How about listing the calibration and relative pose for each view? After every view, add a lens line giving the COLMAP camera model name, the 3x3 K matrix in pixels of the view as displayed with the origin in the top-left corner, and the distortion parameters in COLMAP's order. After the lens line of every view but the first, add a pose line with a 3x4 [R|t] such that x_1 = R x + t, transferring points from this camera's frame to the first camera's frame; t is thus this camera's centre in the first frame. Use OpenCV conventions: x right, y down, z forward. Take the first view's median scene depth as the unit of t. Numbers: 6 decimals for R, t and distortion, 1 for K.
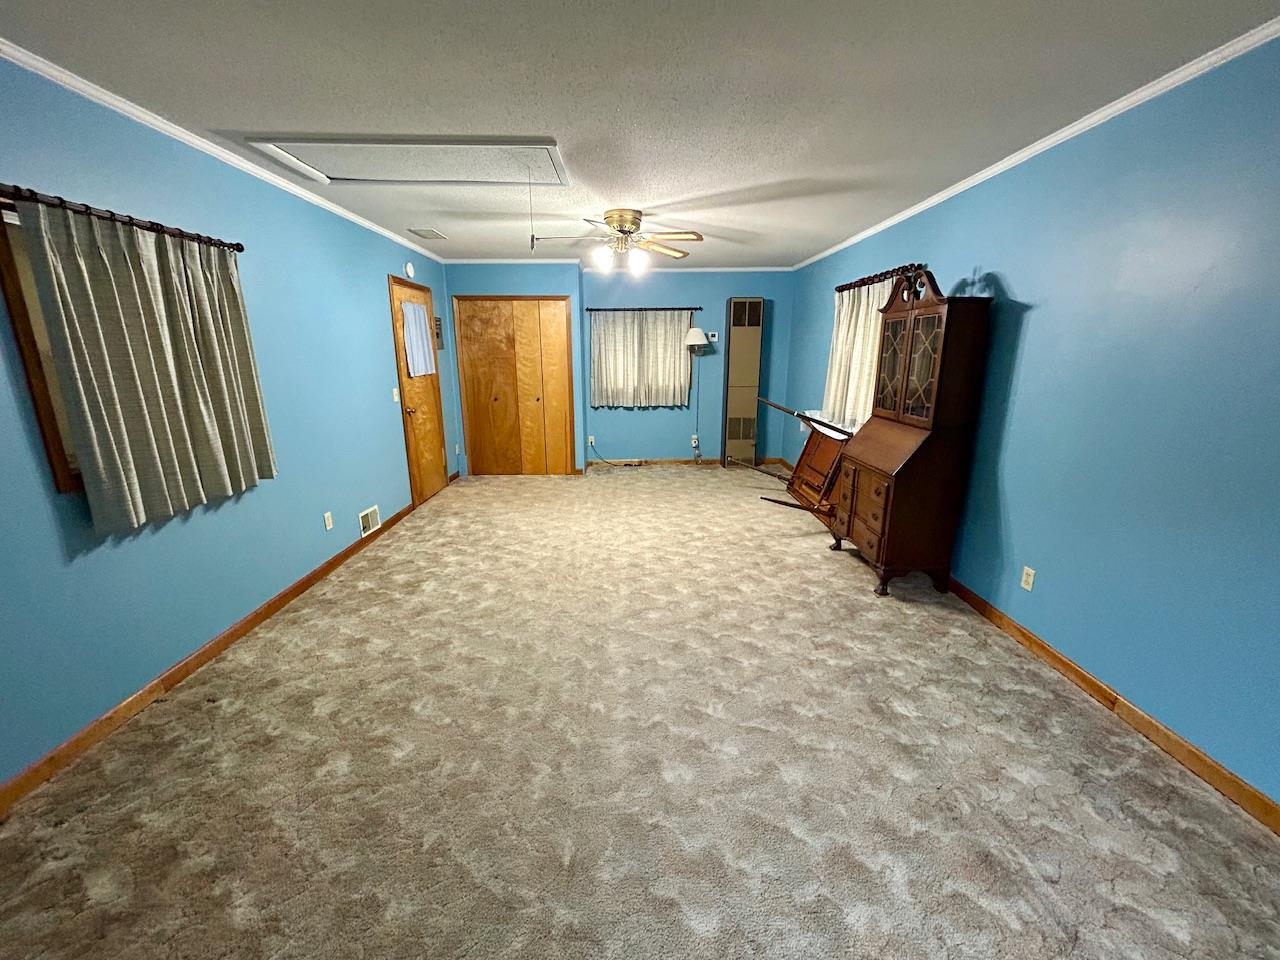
lens RADIAL K [[512.9, 0, 641.0], [0, 512.9, 478.7], [0, 0, 1]] dist [-0.002239, 0.000567]
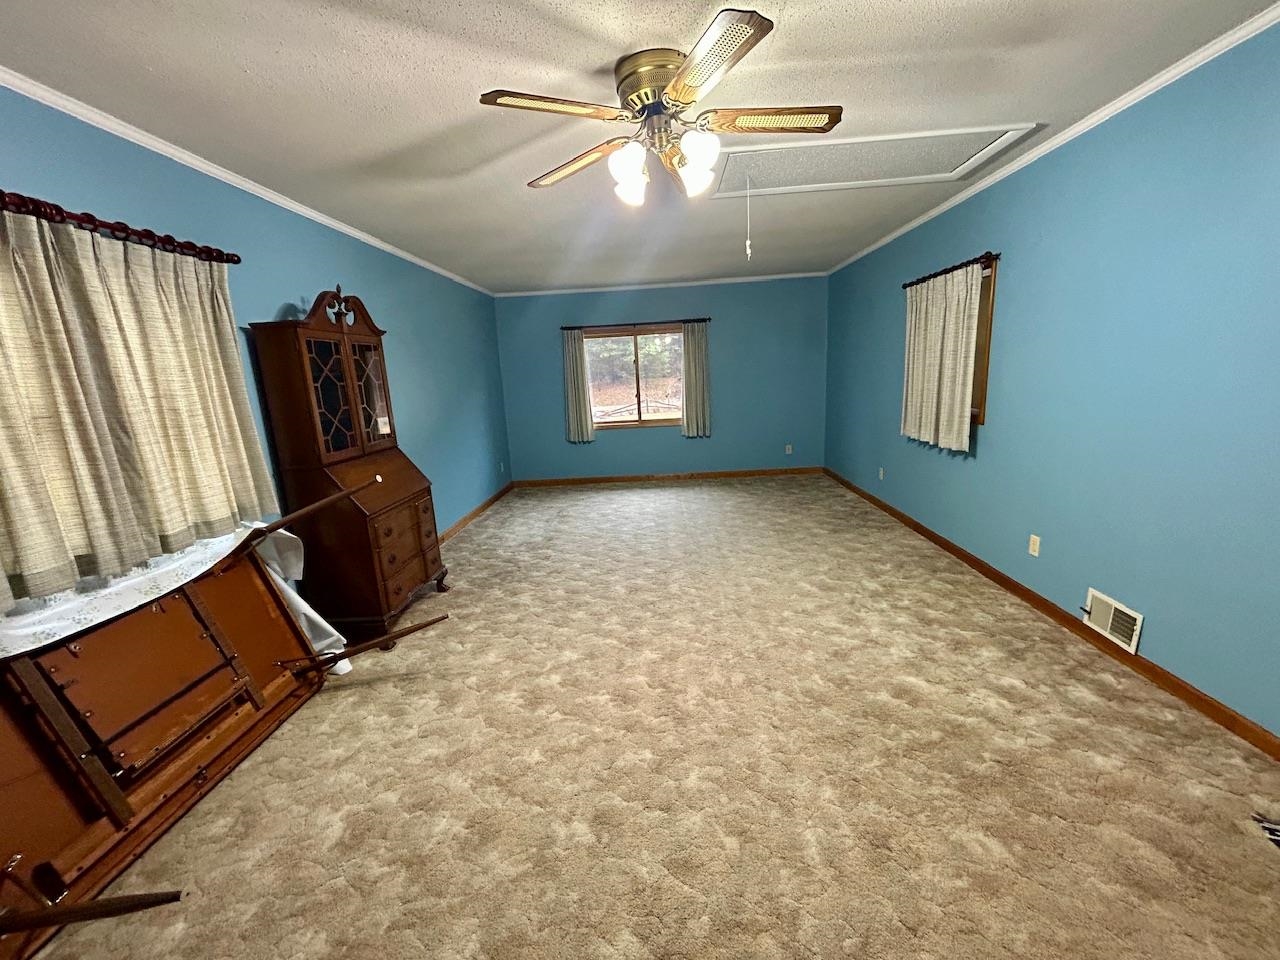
lens RADIAL K [[512.9, 0, 641.0], [0, 512.9, 478.7], [0, 0, 1]] dist [-0.002239, 0.000567]
pose [[-0.996732, 0.041219, 0.069478, -0.042748], [0.067228, 0.900102, 0.430461, -0.403967], [-0.044794, 0.433725, -0.899931, 1.696324]]
